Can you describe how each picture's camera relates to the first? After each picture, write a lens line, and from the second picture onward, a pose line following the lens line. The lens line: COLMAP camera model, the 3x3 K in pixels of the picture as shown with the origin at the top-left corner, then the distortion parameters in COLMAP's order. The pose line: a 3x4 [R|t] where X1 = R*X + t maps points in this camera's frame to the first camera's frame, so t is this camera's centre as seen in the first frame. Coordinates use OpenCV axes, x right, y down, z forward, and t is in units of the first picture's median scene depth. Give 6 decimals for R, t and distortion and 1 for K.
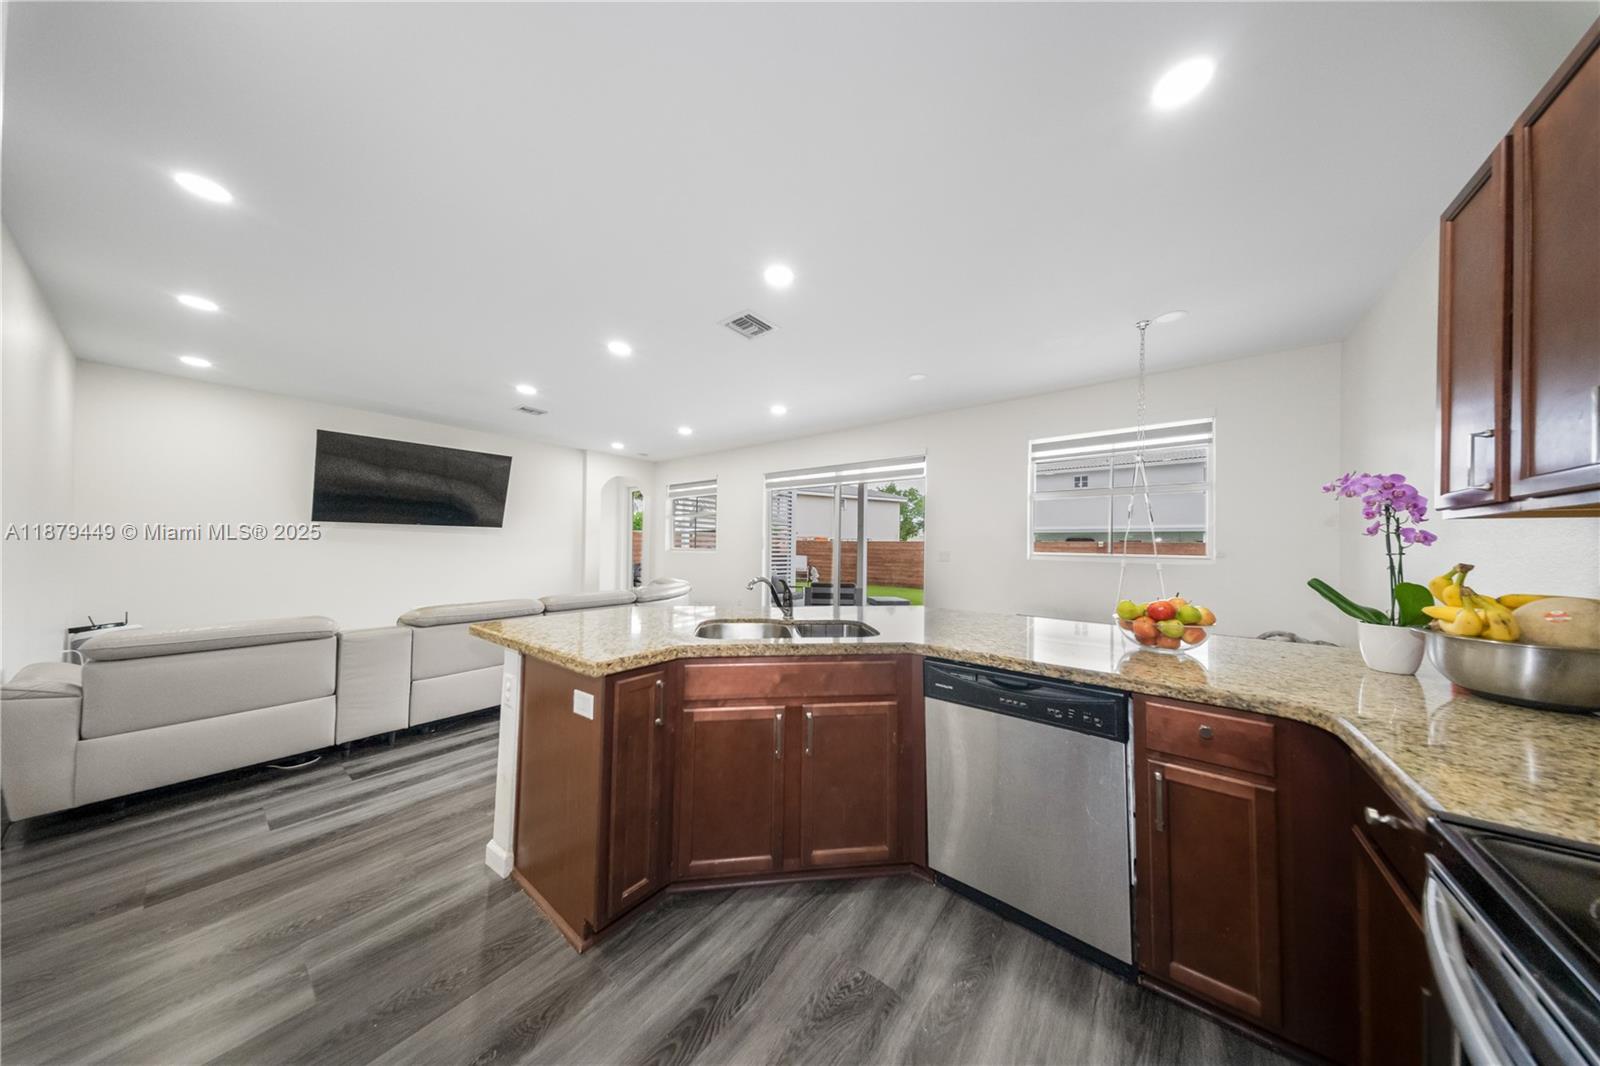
lens RADIAL K [[463.5, 0, 800.0], [0, 463.5, 536.6], [0, 0, 1]] dist [0.022975, -0.000055]
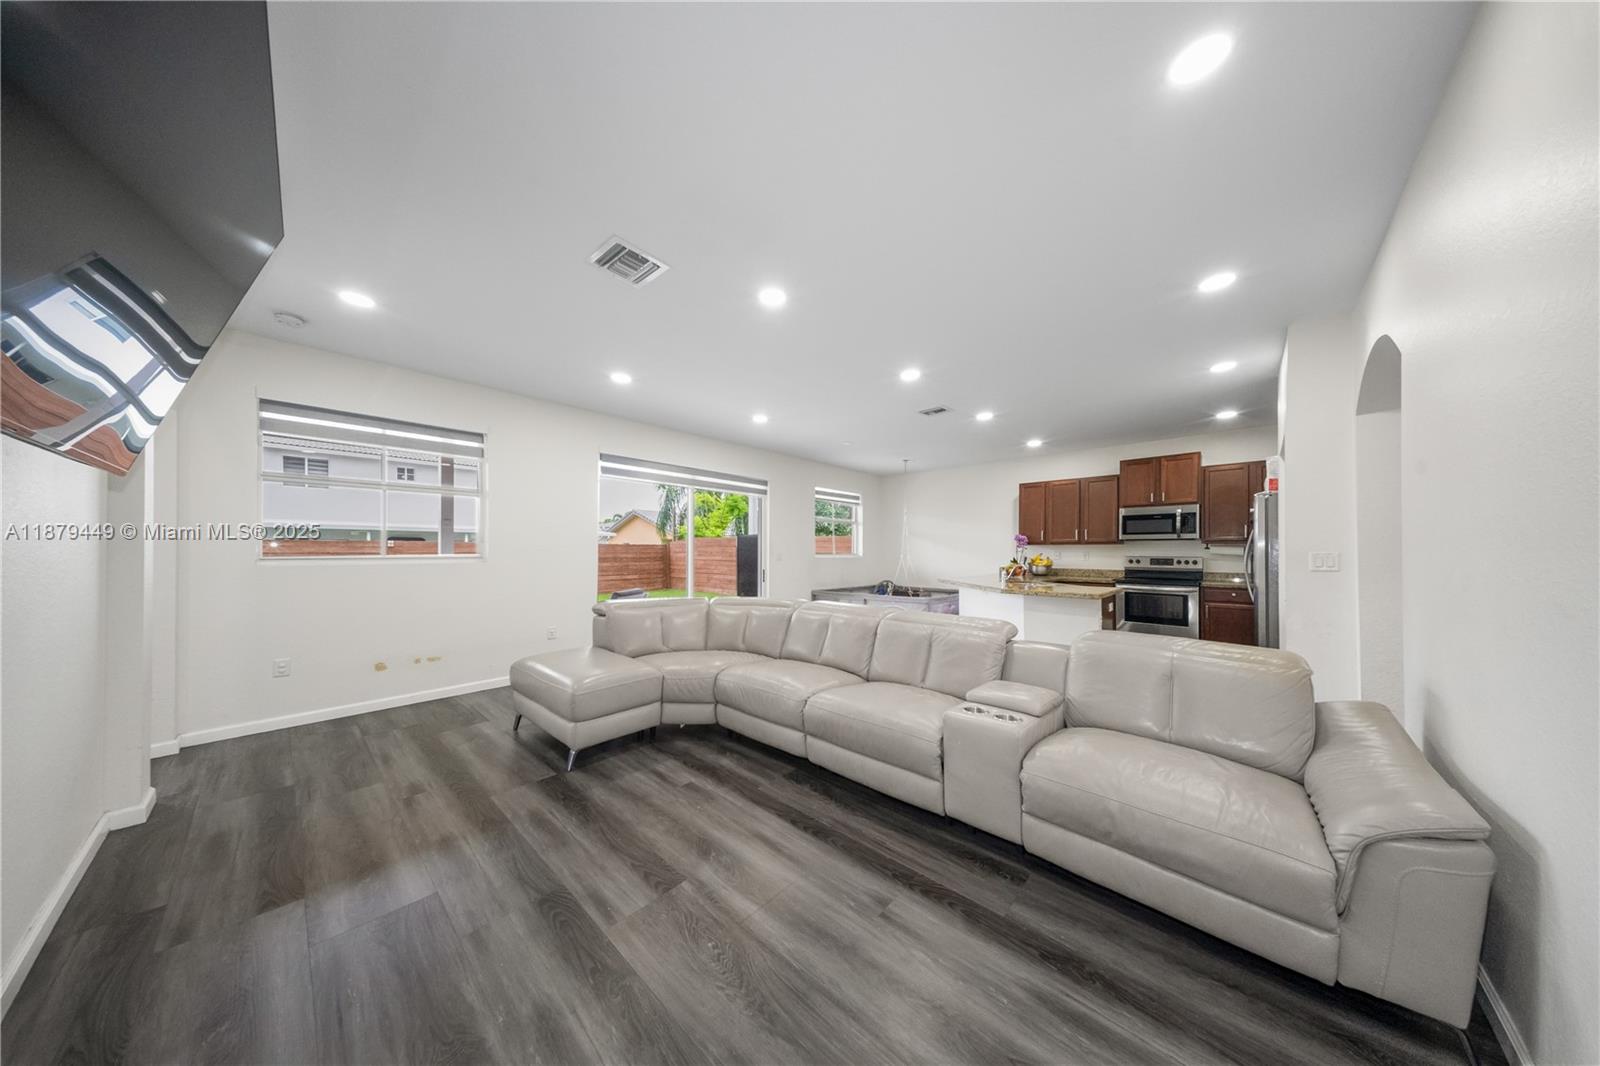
lens RADIAL K [[463.1, 0, 793.7], [0, 463.1, 547.0], [0, 0, 1]] dist [0.039242, -0.000027]
pose [[0.089381, 0.000109, 0.995997, -1.221357], [-0.023765, 0.999716, 0.002023, 0.010893], [-0.995714, -0.023850, 0.089358, 0.940247]]
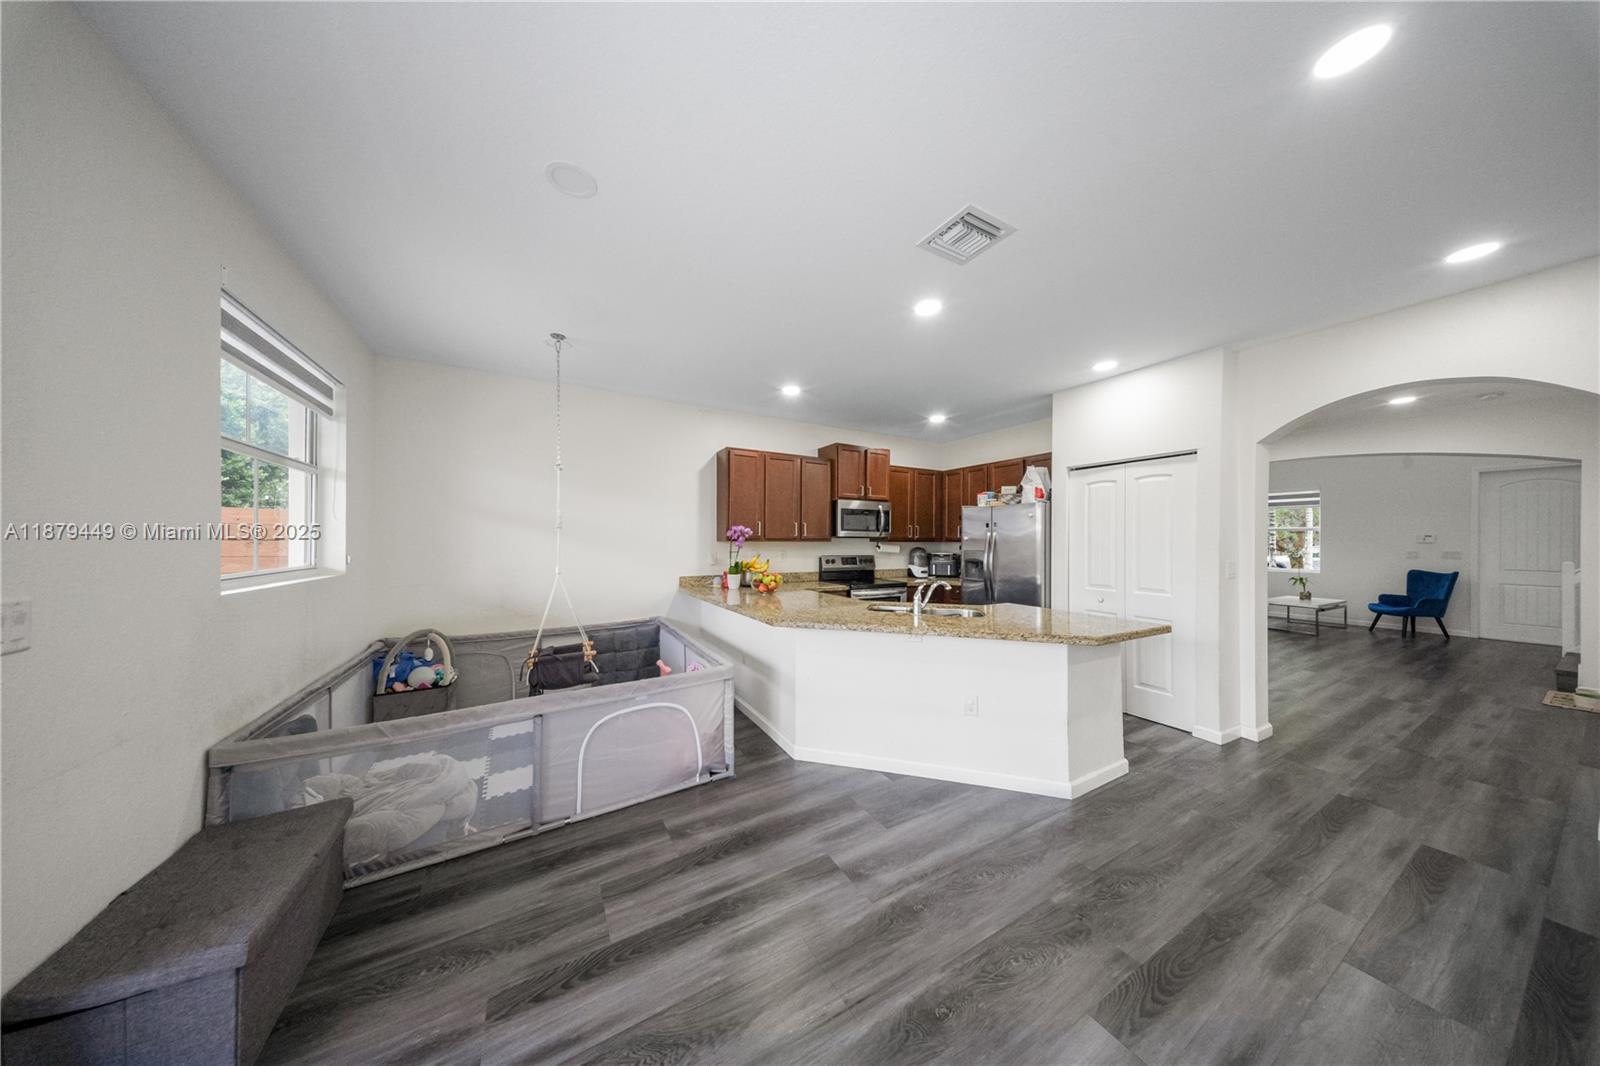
lens RADIAL K [[463.5, 0, 800.0], [0, 463.5, 536.6], [0, 0, 1]] dist [0.022975, -0.000055]
pose [[-0.927088, -0.013123, 0.374614, -0.103423], [-0.023675, 0.999442, -0.023581, -0.001655], [-0.374096, -0.030731, -0.926881, 1.206270]]
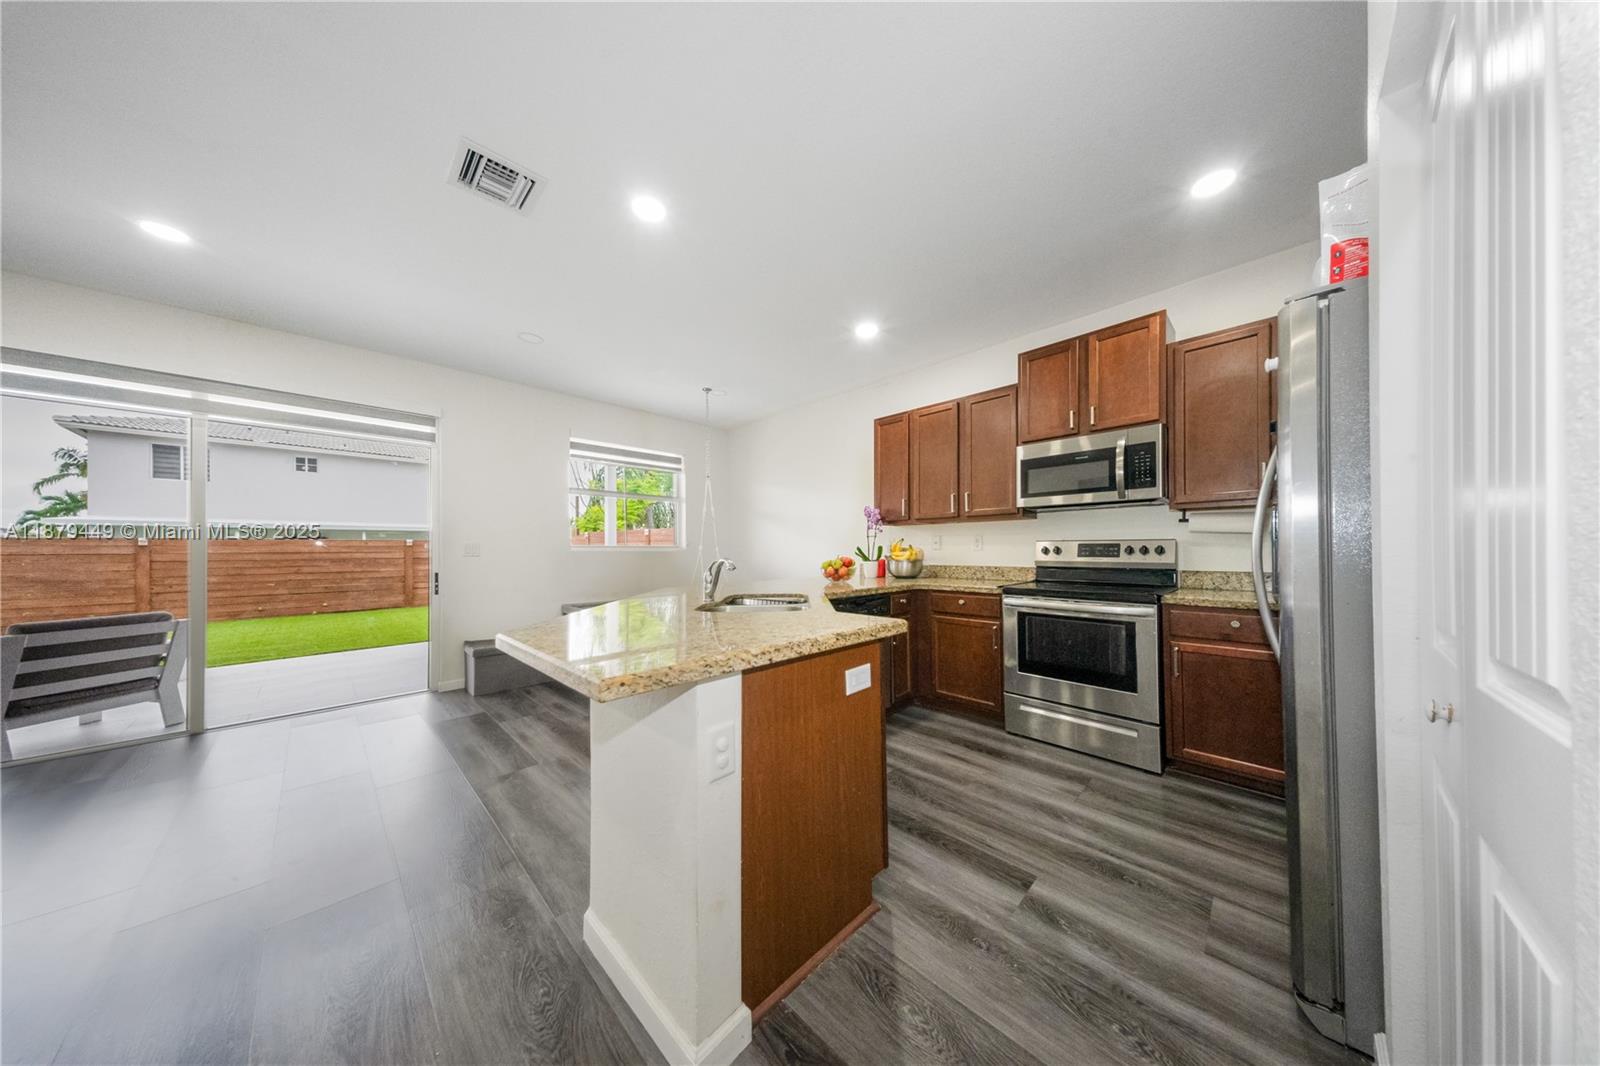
lens RADIAL K [[465.2, 0, 800.2], [0, 465.2, 546.5], [0, 0, 1]] dist [0.030523, -0.000029]
pose [[0.130008, -0.008045, 0.991480, -0.500326], [-0.011471, 0.999888, 0.009617, 0.023961], [-0.991447, -0.012624, 0.129901, 0.346089]]
